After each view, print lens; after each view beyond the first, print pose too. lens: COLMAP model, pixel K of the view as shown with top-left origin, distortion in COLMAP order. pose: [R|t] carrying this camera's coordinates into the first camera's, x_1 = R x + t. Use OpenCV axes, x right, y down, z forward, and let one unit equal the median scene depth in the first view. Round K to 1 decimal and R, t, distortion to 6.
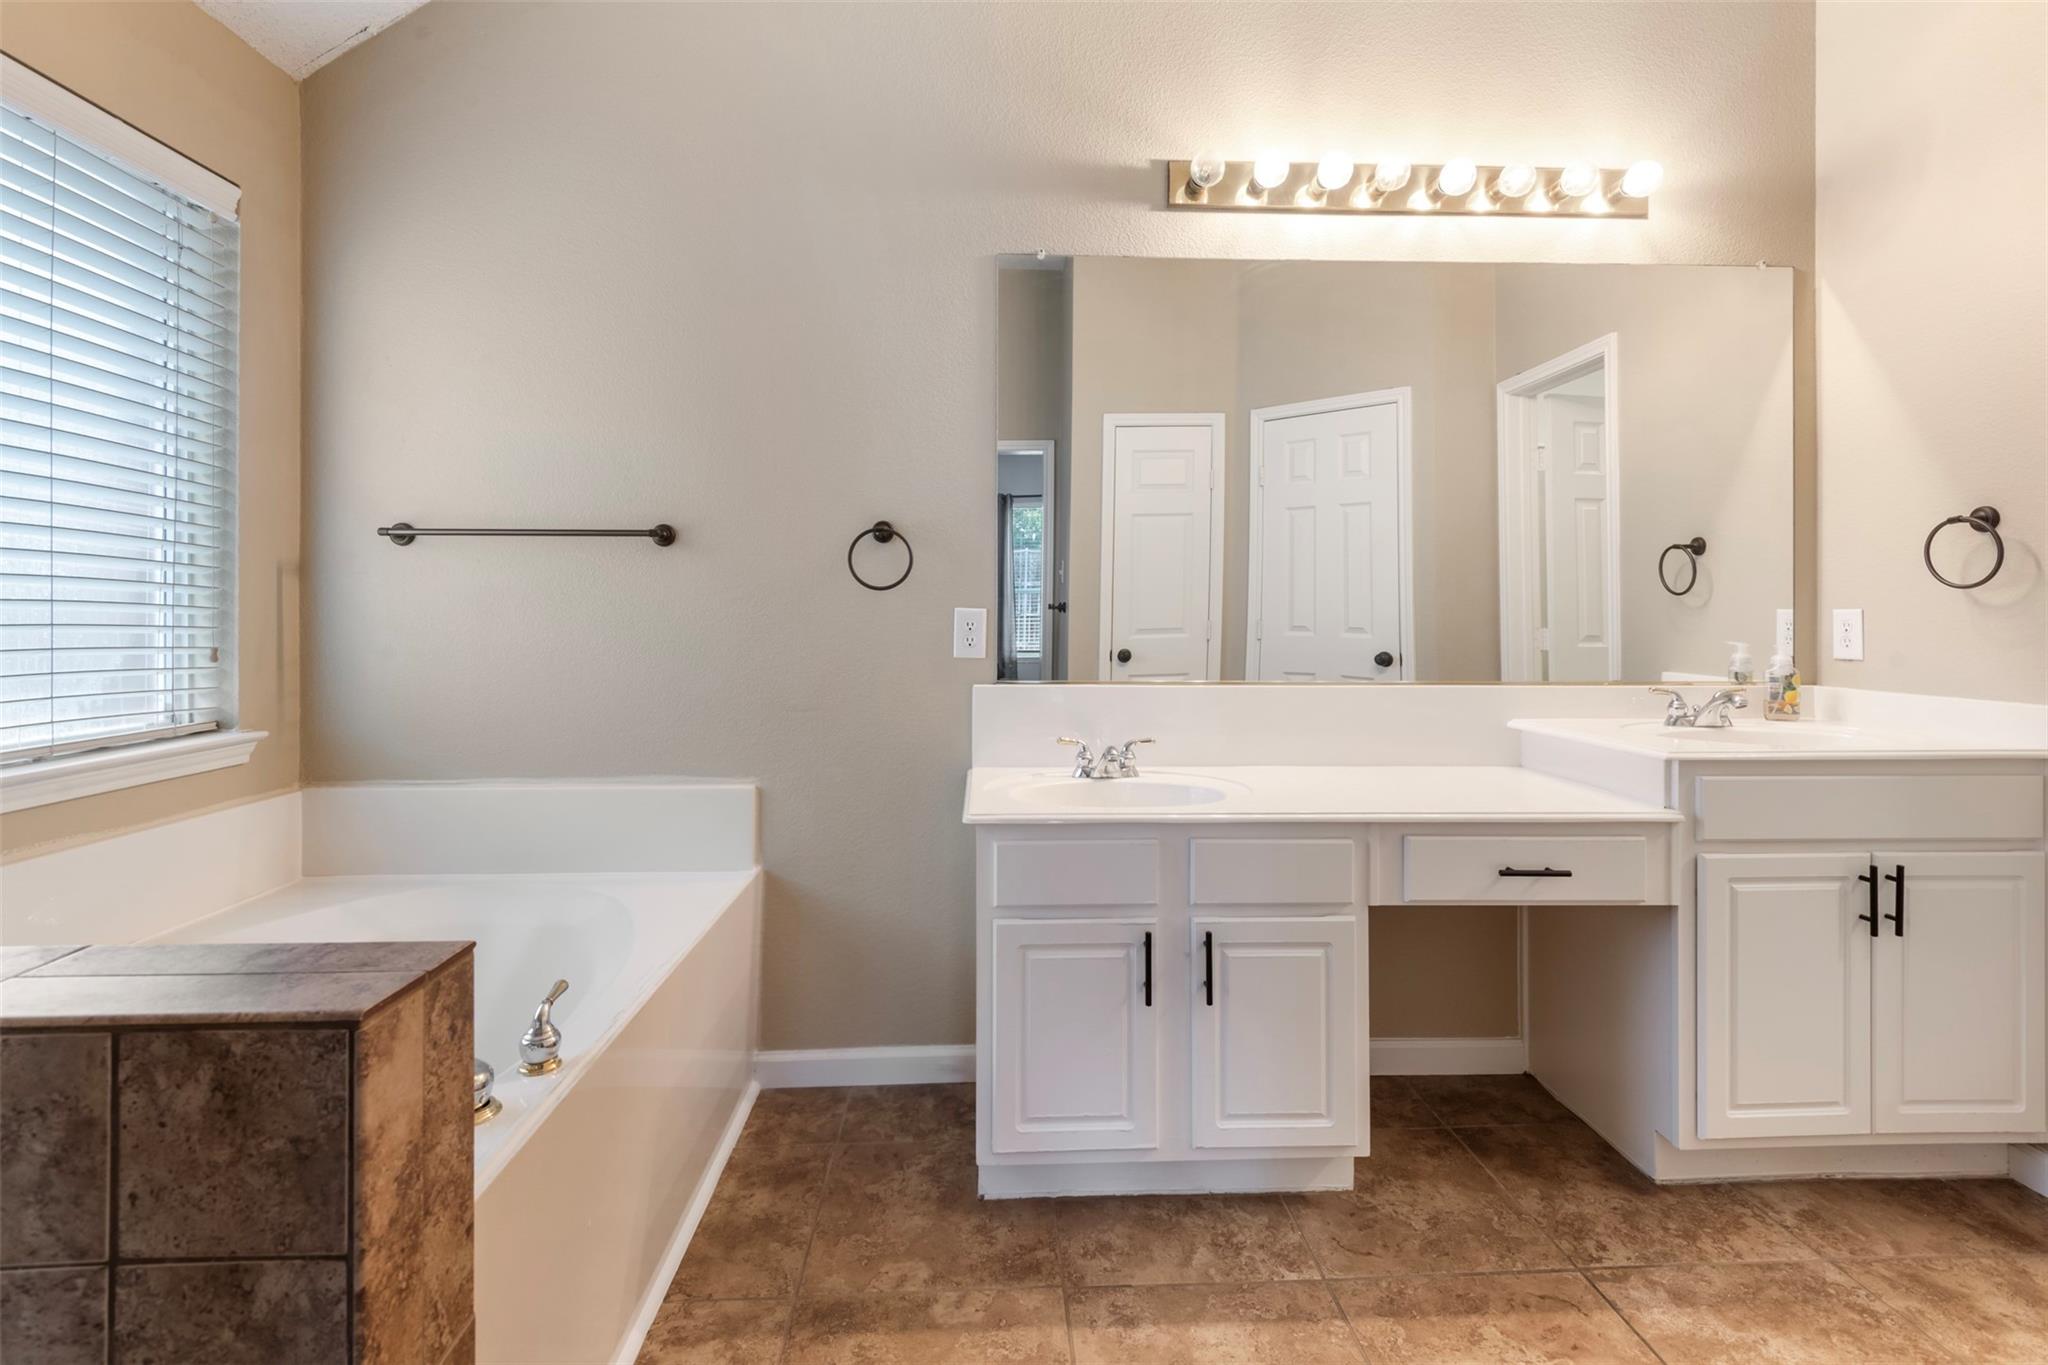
lens RADIAL K [[935.6, 0, 1024.9], [0, 935.6, 616.6], [0, 0, 1]] dist [0.002130, -0.000539]
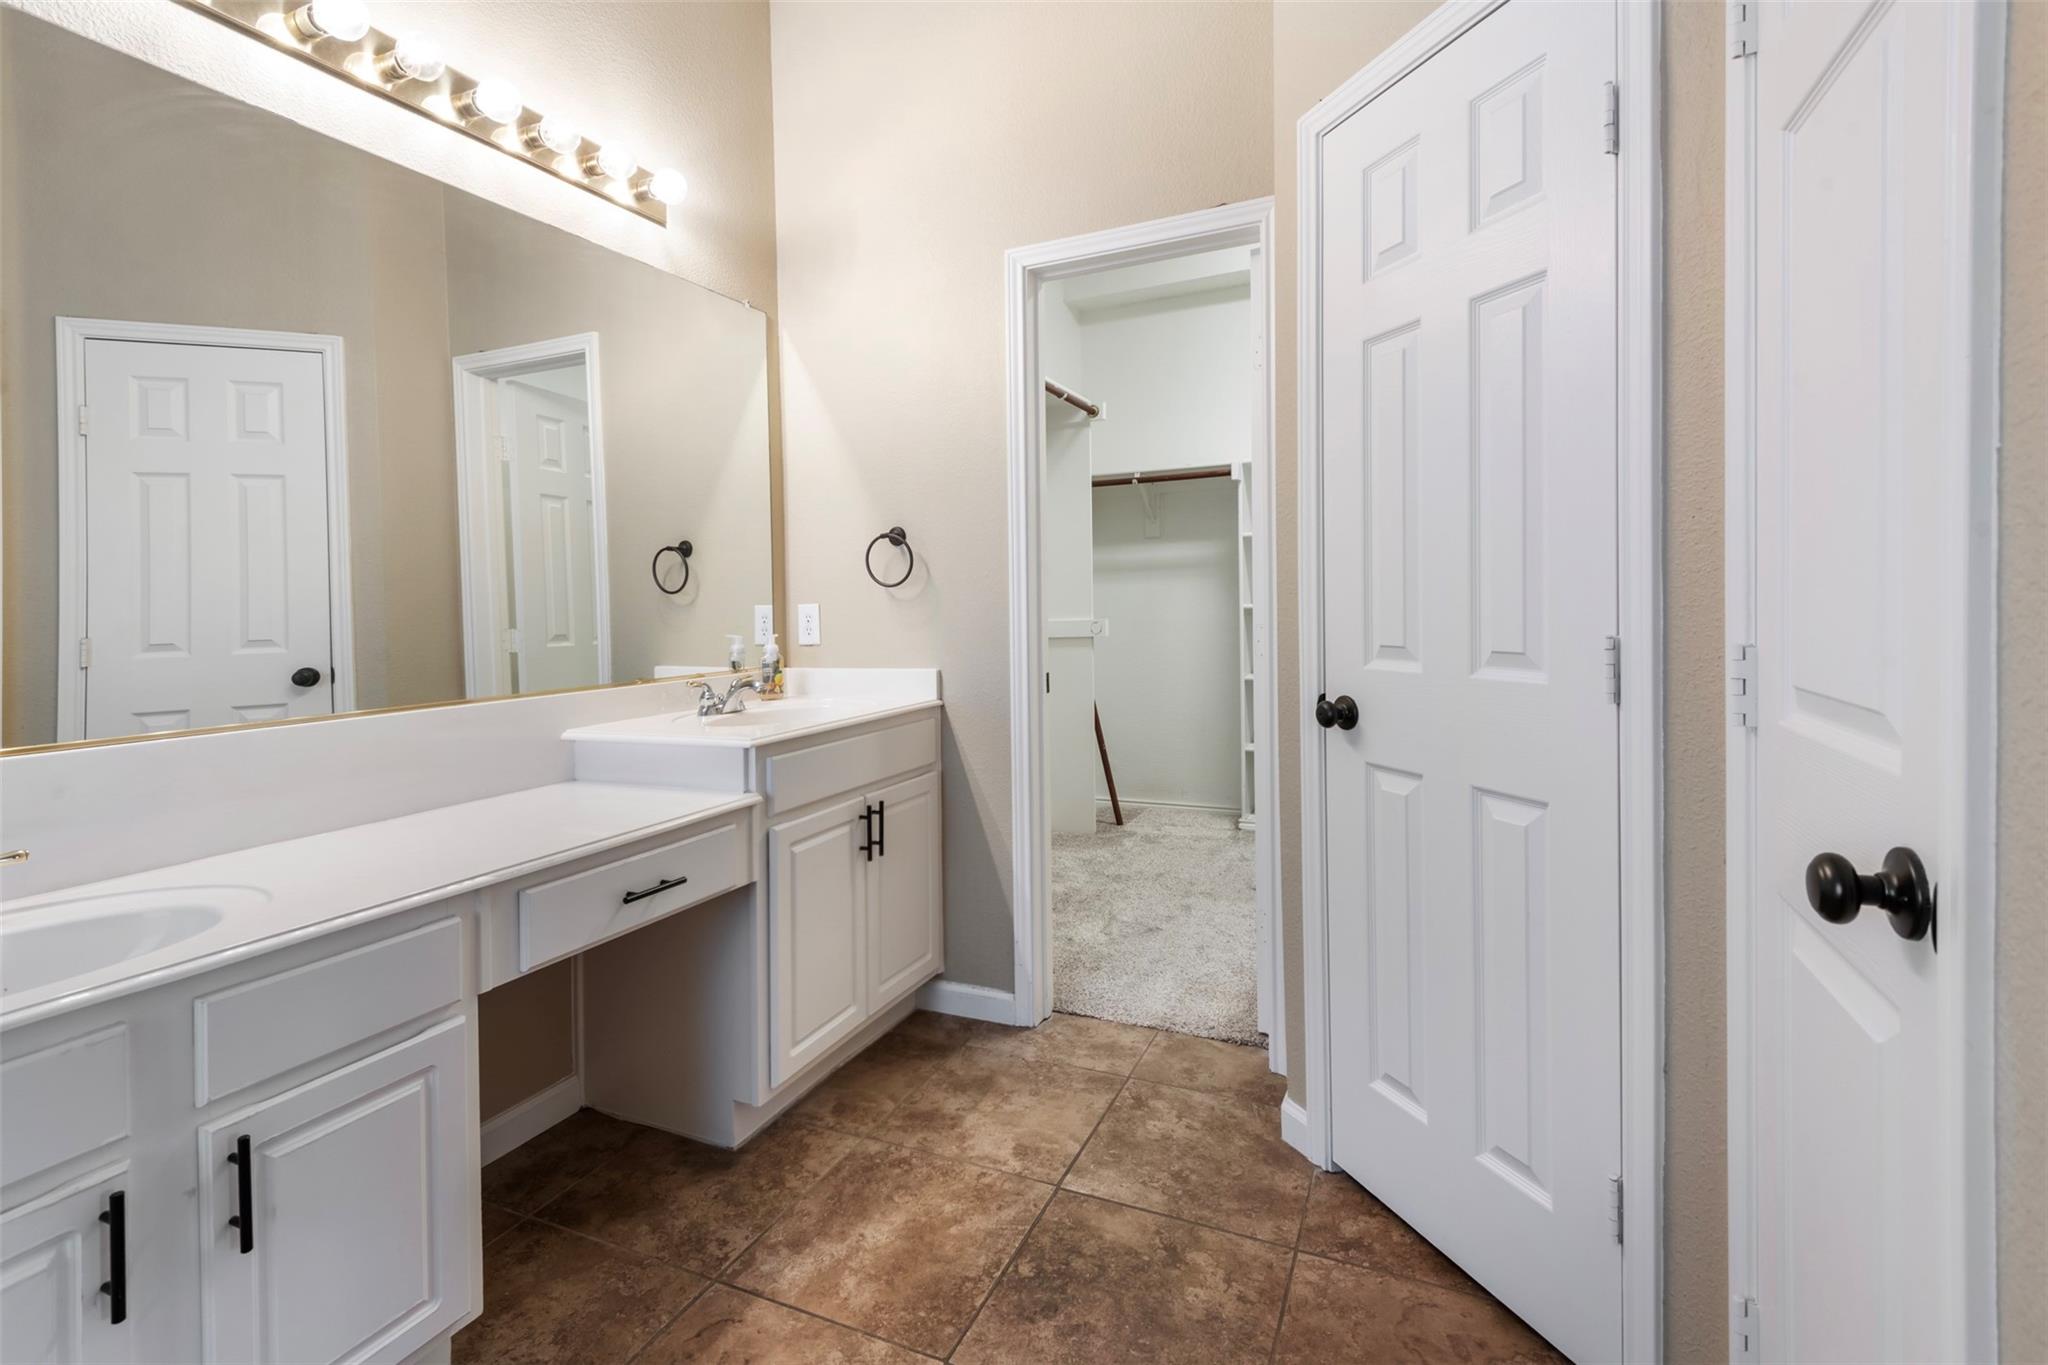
lens RADIAL K [[935.6, 0, 1024.9], [0, 935.6, 616.6], [0, 0, 1]] dist [0.002130, -0.000539]
pose [[0.449330, -0.027087, 0.892955, -0.108627], [0.027555, 0.999485, 0.016453, -0.003697], [-0.892941, 0.017212, 0.449845, 0.235337]]
